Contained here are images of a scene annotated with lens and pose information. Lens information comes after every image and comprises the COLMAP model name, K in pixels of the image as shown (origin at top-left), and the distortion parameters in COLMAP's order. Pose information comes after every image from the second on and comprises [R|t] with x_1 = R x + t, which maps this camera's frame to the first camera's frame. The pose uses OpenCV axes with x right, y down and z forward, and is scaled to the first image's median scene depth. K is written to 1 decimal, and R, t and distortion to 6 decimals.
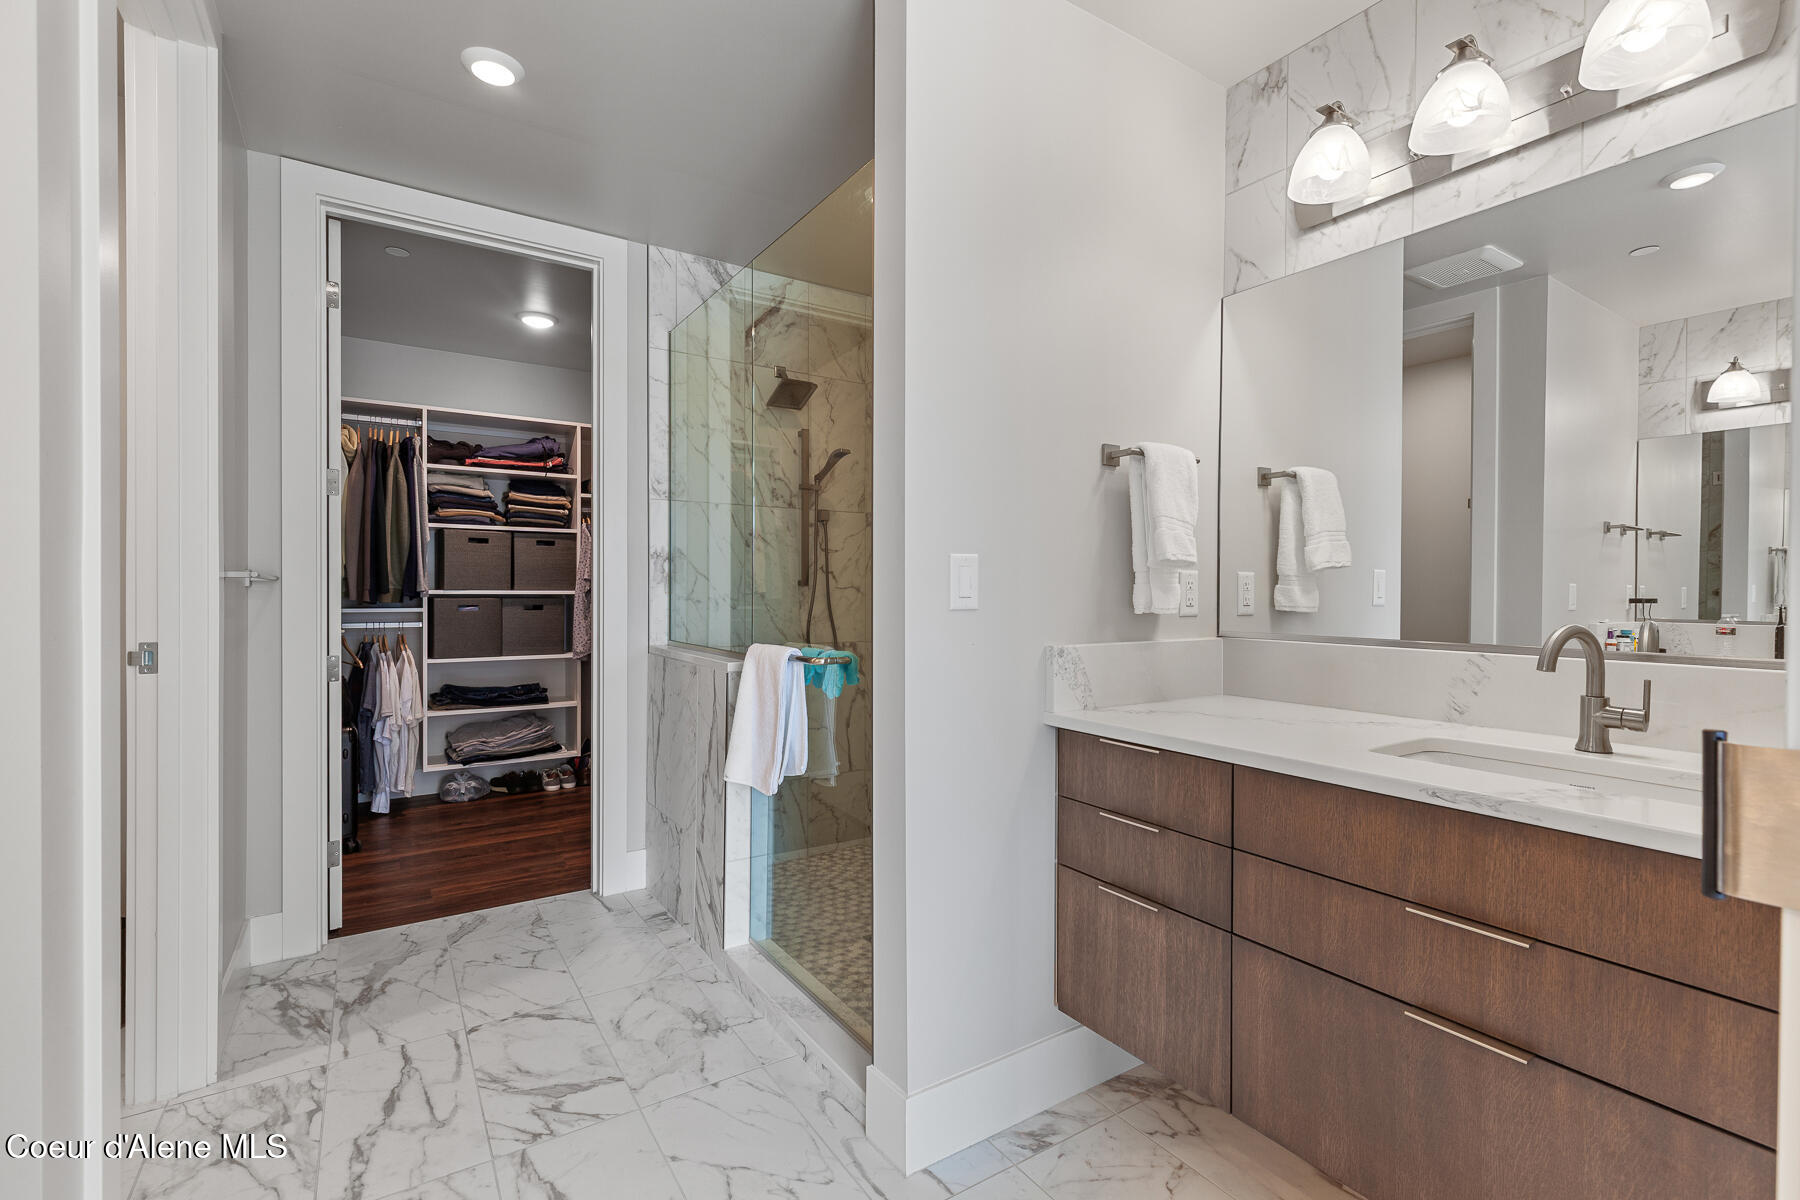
lens RADIAL K [[804.9, 0, 904.2], [0, 804.9, 596.4], [0, 0, 1]] dist [0.002086, 0.000236]
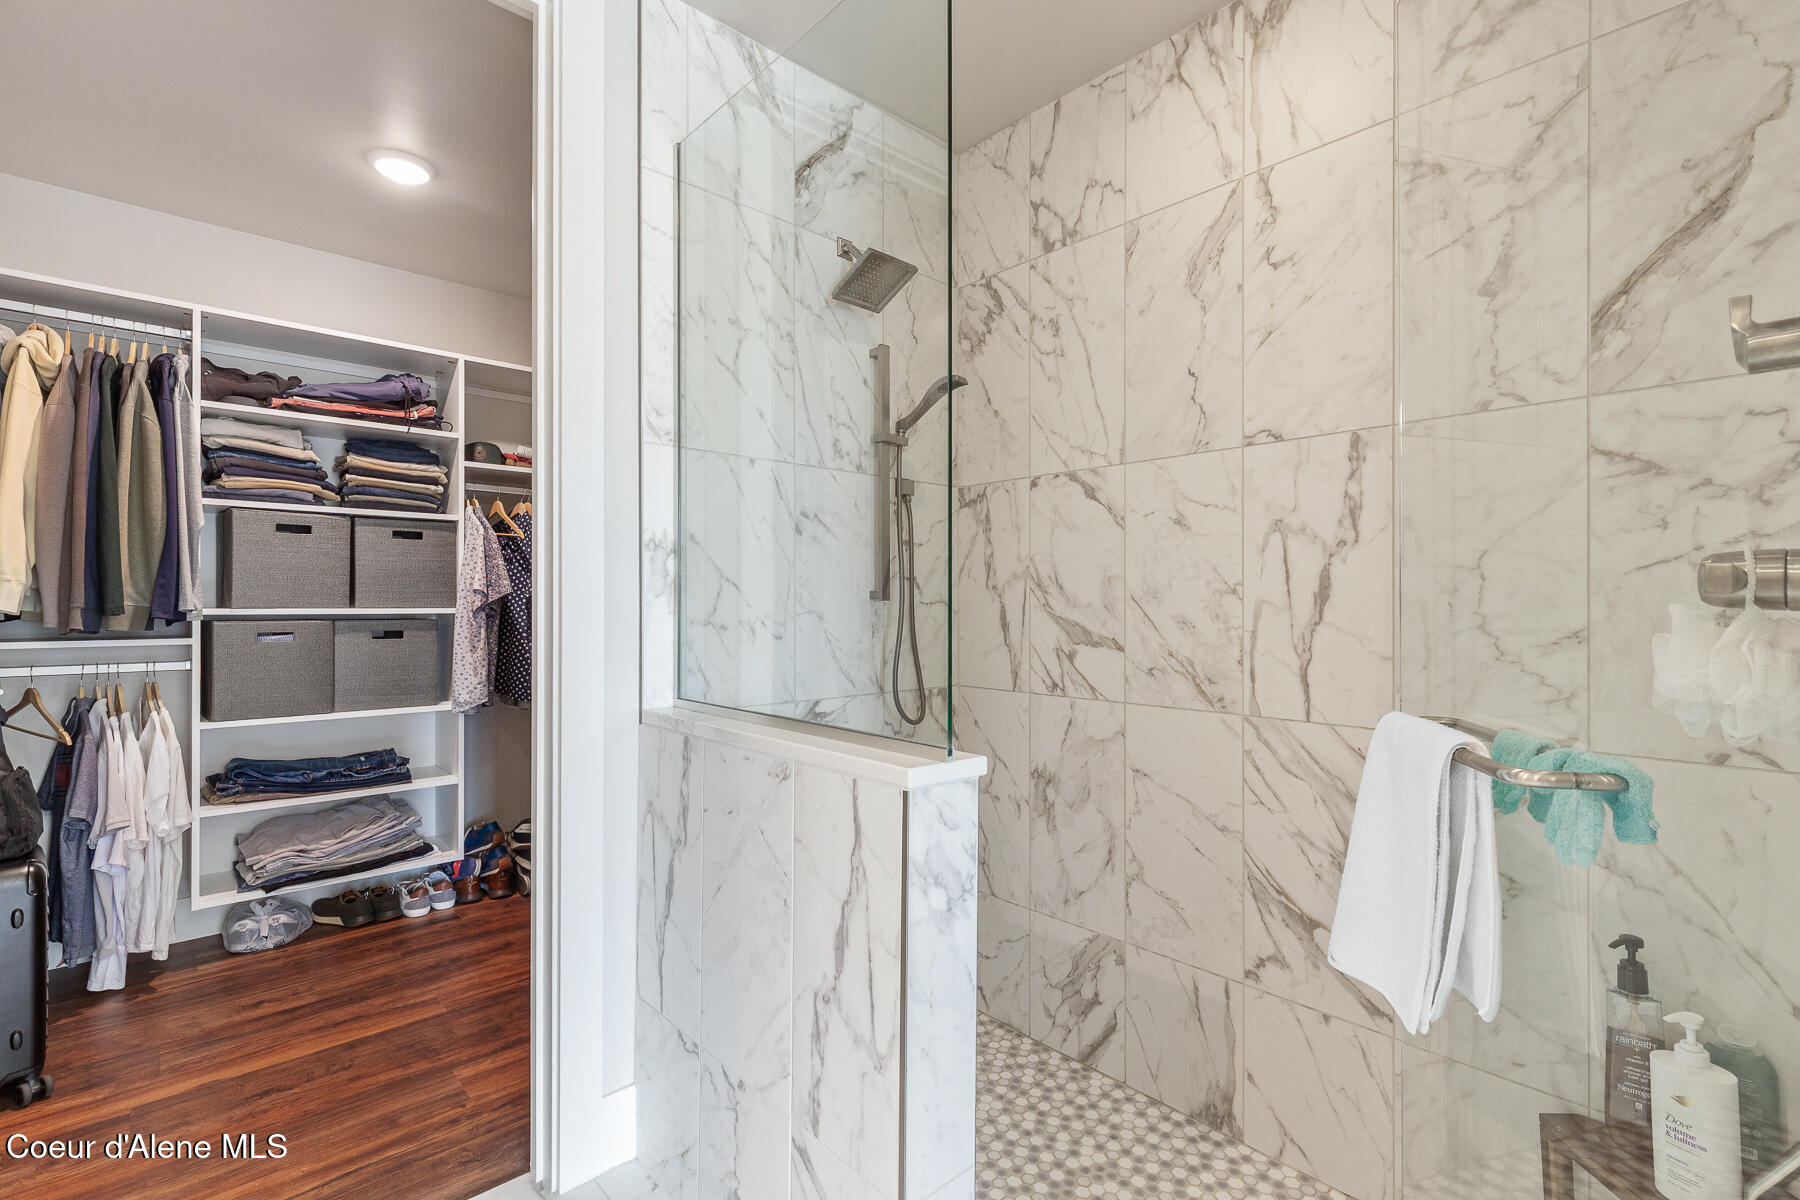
lens RADIAL K [[818.2, 0, 900.0], [0, 818.2, 600.0], [0, 0, 1]] dist [0.002323, 0.000520]
pose [[0.987742, -0.003465, 0.156058, -0.179190], [0.005229, 0.999927, -0.010894, -0.005194], [-0.156009, 0.011577, 0.987688, 0.328391]]
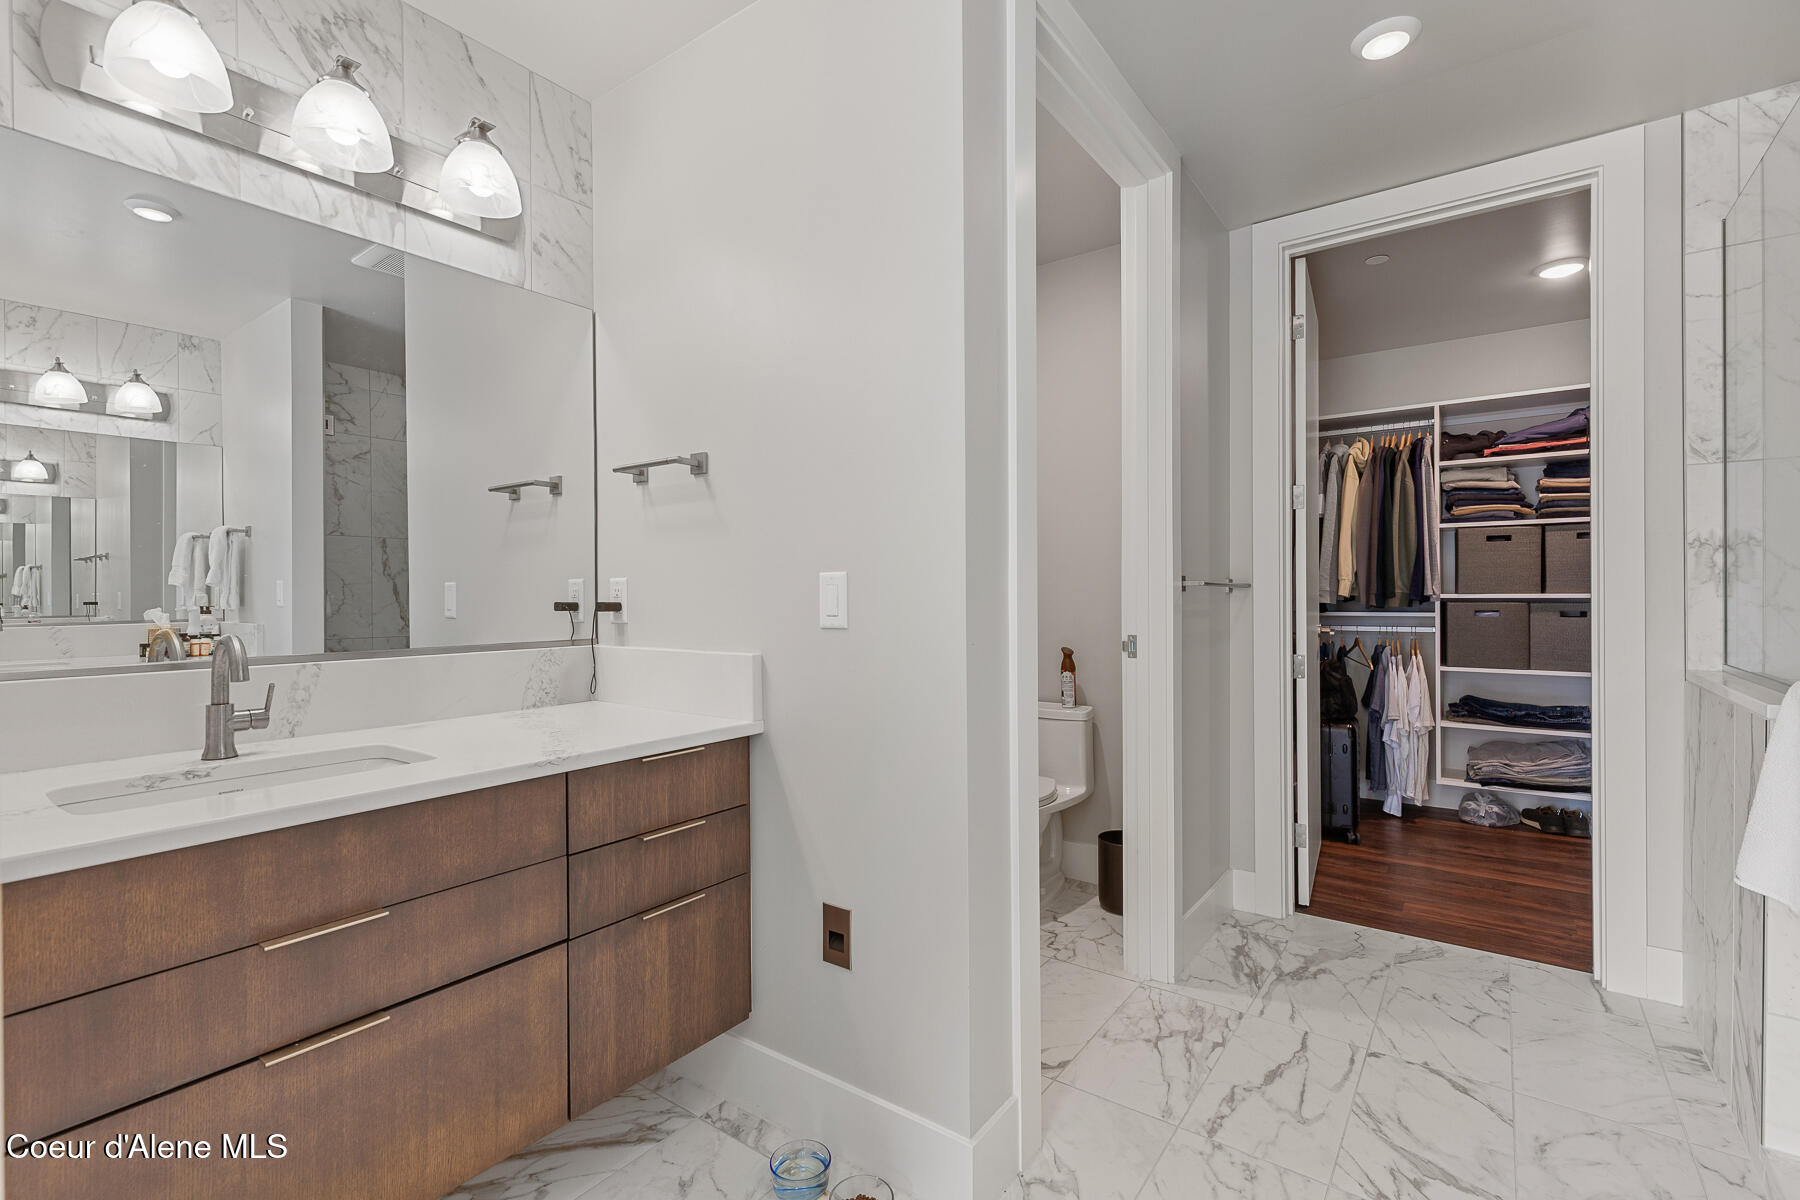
lens RADIAL K [[804.9, 0, 904.2], [0, 804.9, 596.4], [0, 0, 1]] dist [0.002086, 0.000236]
pose [[0.347119, -0.003641, -0.937814, 0.089916], [0.000114, 0.999993, -0.003840, -0.001470], [0.937821, 0.001226, 0.347117, 0.075338]]
